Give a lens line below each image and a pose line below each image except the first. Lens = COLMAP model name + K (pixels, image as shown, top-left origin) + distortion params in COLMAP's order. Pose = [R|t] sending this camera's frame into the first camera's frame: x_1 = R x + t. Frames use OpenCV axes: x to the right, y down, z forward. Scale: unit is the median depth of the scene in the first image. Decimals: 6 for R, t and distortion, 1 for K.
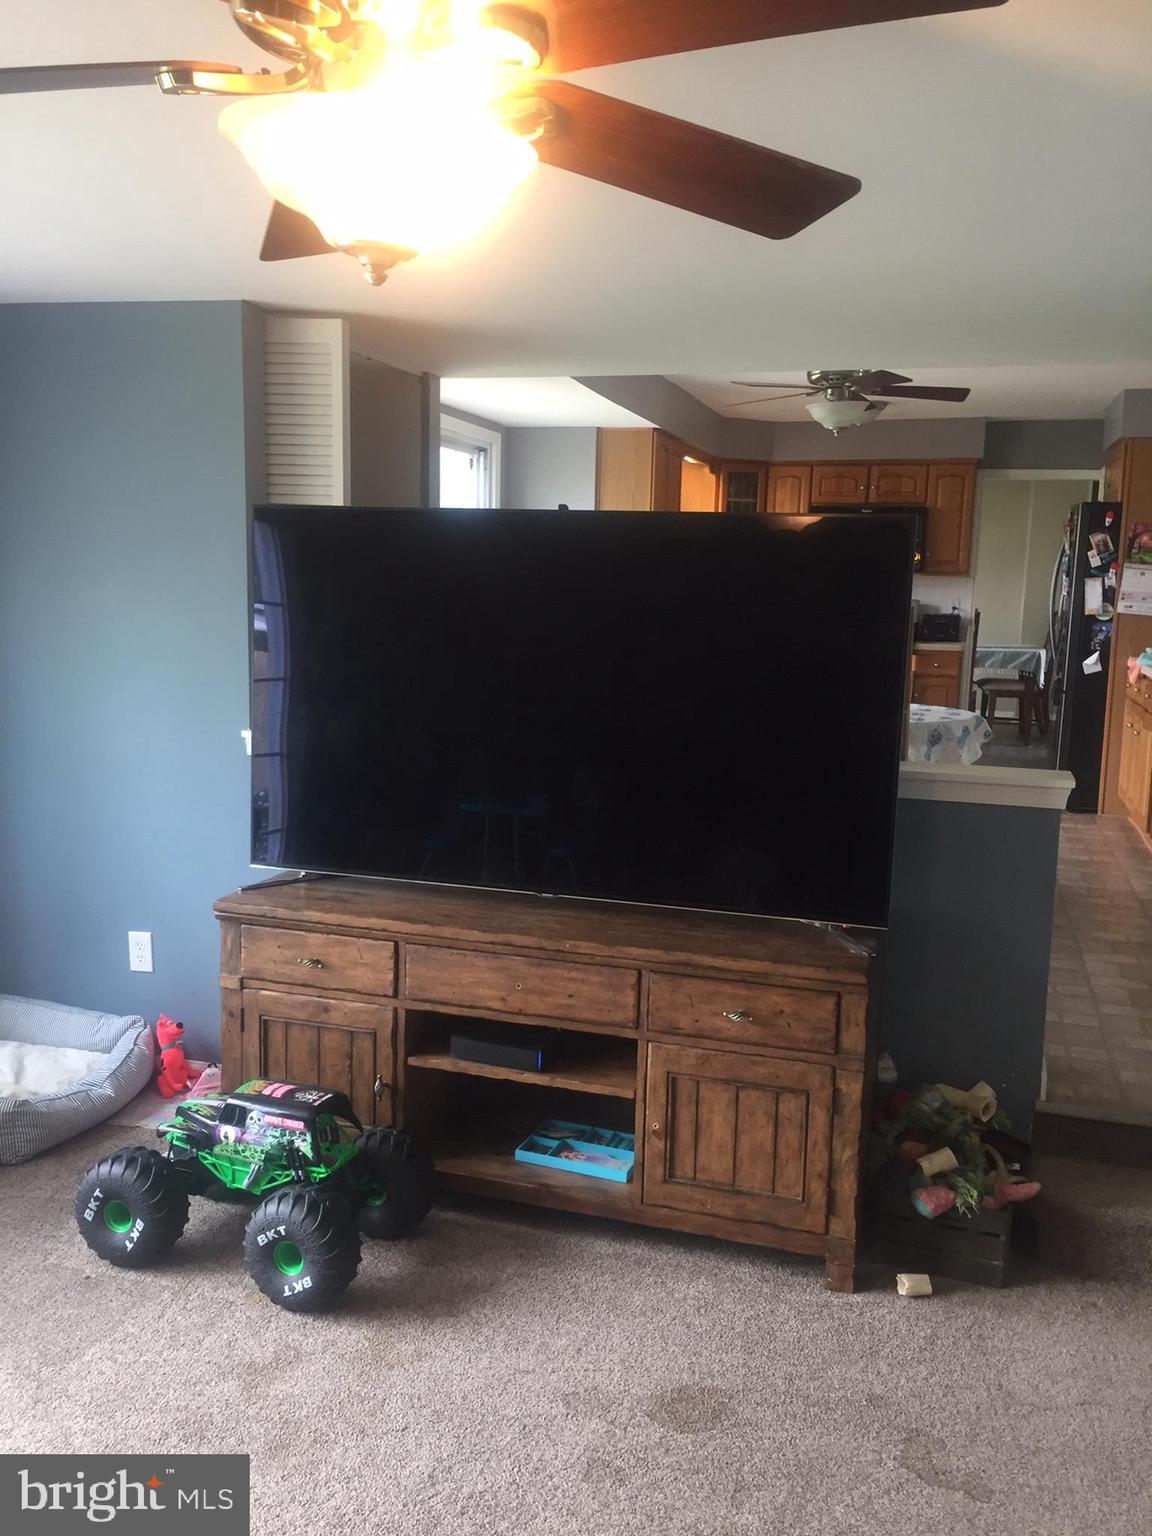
lens RADIAL K [[1342.2, 0, 573.9], [0, 1342.2, 771.2], [0, 0, 1]] dist [0.069665, -0.073015]
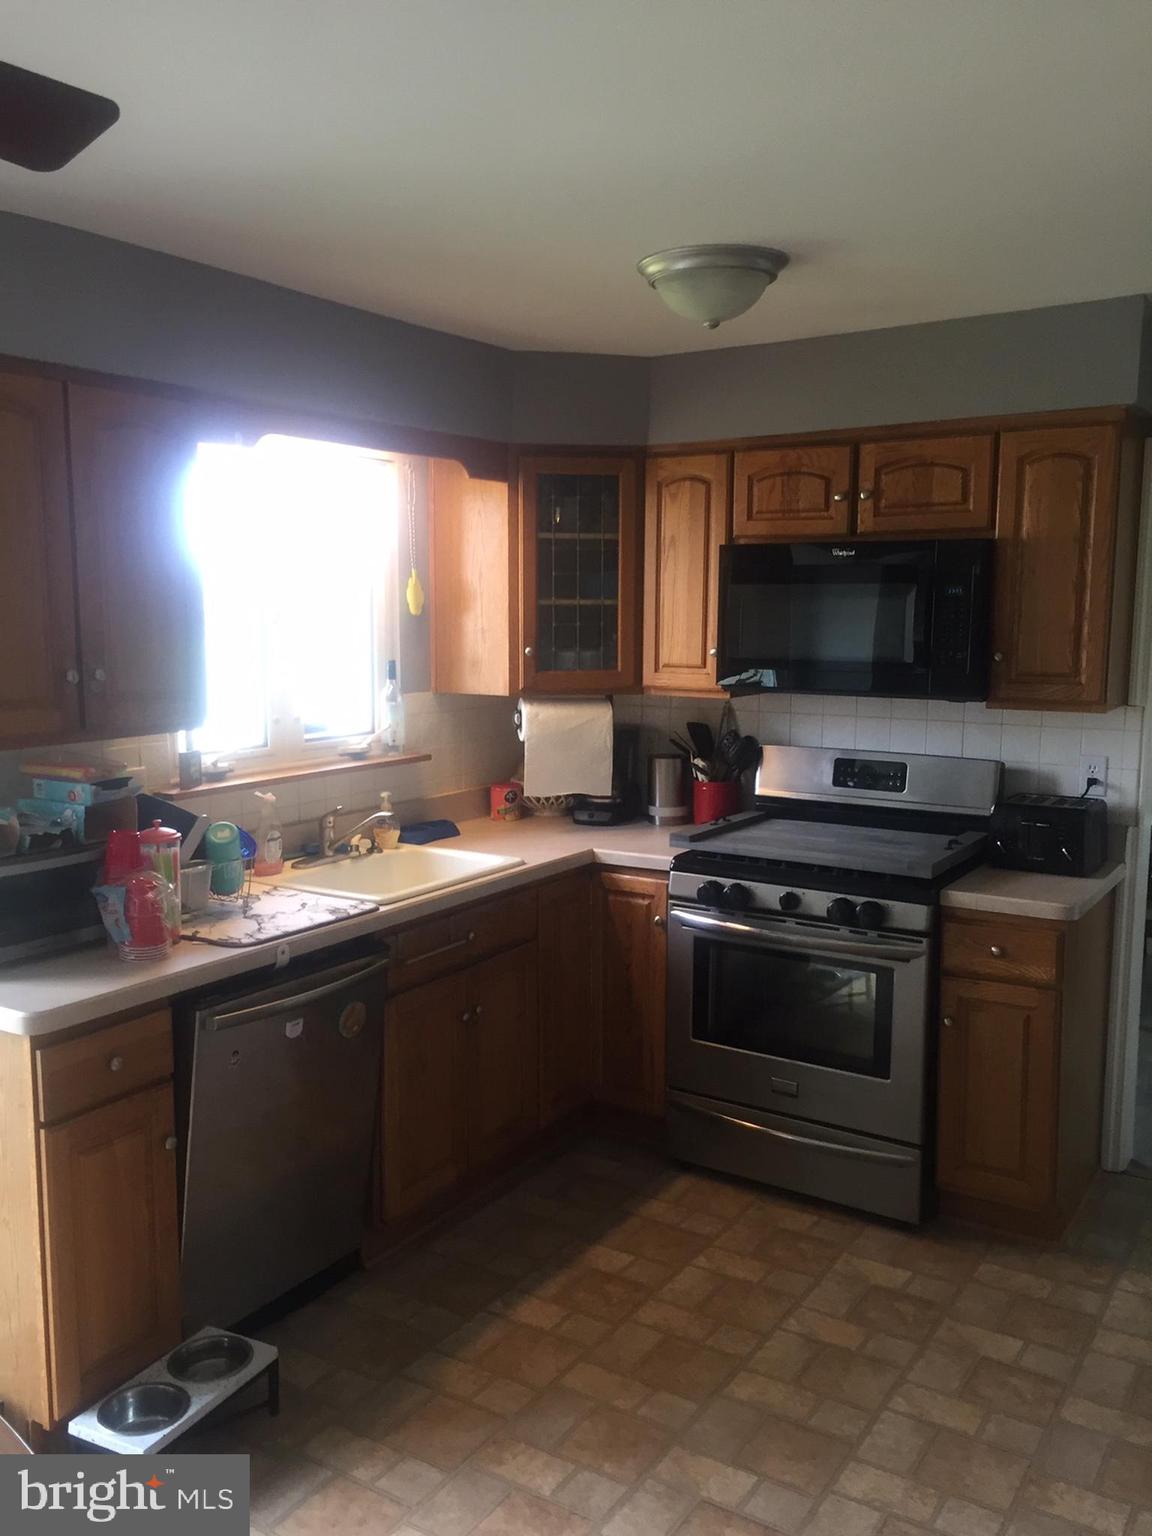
lens RADIAL K [[1342.2, 0, 576.5], [0, 1342.2, 763.3], [0, 0, 1]] dist [0.069665, -0.073015]
pose [[0.956166, 0.009748, -0.292663, 0.258279], [-0.015221, 0.999749, -0.016428, -0.119869], [0.292429, 0.020162, 0.956075, 0.580050]]
